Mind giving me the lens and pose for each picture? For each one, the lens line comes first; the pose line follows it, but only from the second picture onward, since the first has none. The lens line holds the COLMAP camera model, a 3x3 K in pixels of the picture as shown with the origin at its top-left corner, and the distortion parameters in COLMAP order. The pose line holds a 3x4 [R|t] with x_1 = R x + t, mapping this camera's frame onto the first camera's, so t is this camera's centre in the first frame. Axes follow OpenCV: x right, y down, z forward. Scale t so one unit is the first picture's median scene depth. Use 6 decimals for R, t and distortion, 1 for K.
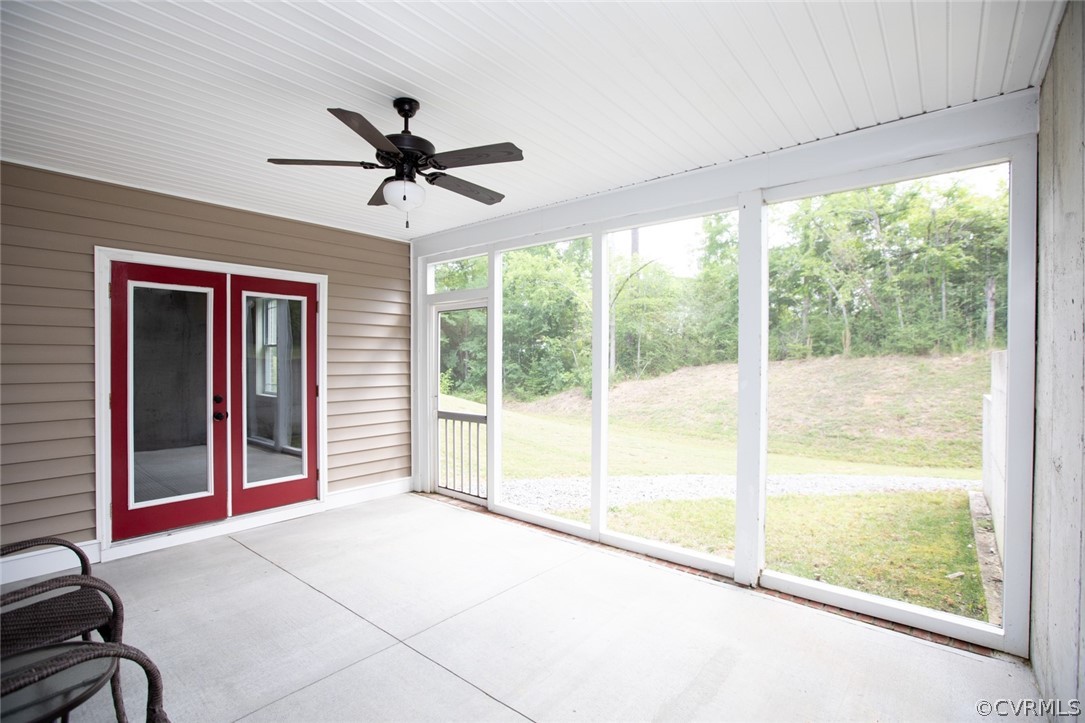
lens RADIAL K [[500.2, 0, 534.1], [0, 500.2, 363.0], [0, 0, 1]] dist [-0.058599, 0.022417]
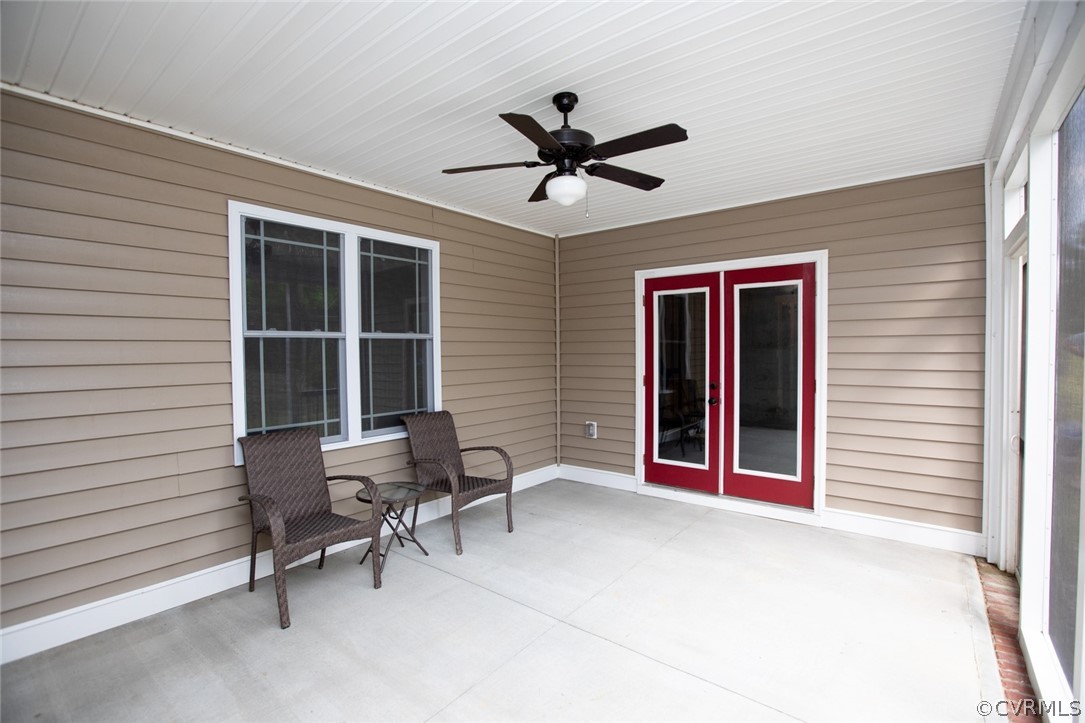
lens RADIAL K [[496.1, 0, 529.1], [0, 496.1, 363.1], [0, 0, 1]] dist [-0.063906, 0.027253]
pose [[0.021609, 0.025323, -0.999446, 0.400740], [0.001037, 0.999678, 0.025351, -0.005786], [0.999766, -0.001584, 0.021576, 0.479501]]
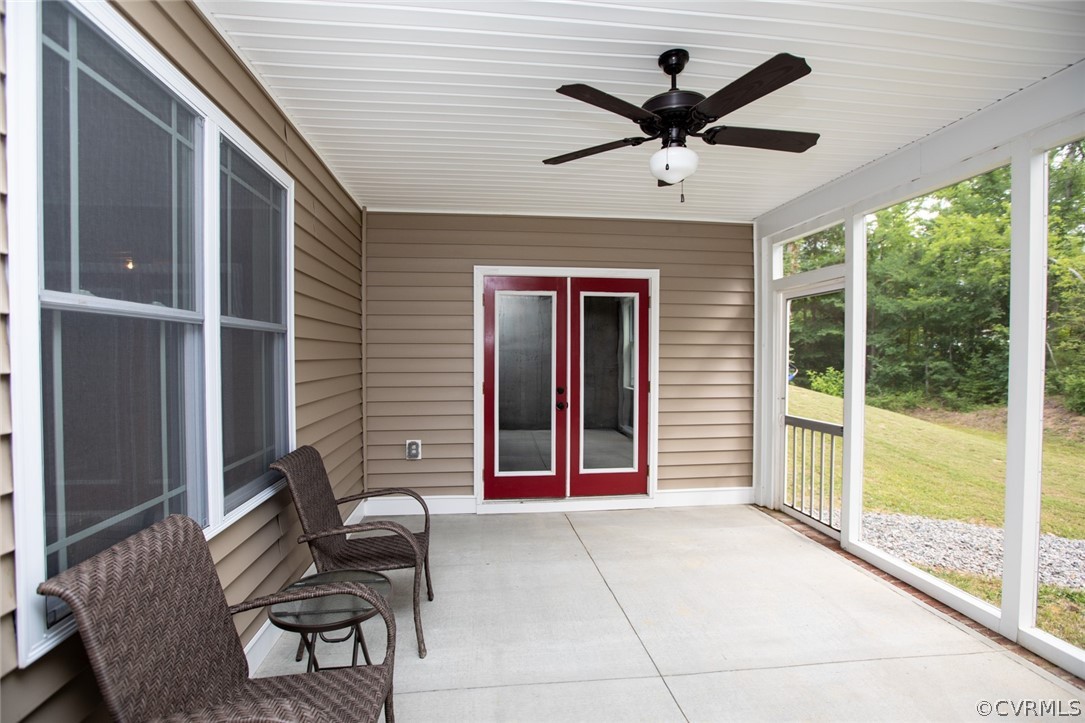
lens RADIAL K [[500.2, 0, 534.1], [0, 500.2, 363.0], [0, 0, 1]] dist [-0.058599, 0.022417]
pose [[0.727944, 0.011856, -0.685534, 0.081992], [-0.006088, 0.999923, 0.010828, -0.000447], [0.685610, -0.003709, 0.727960, 0.109588]]
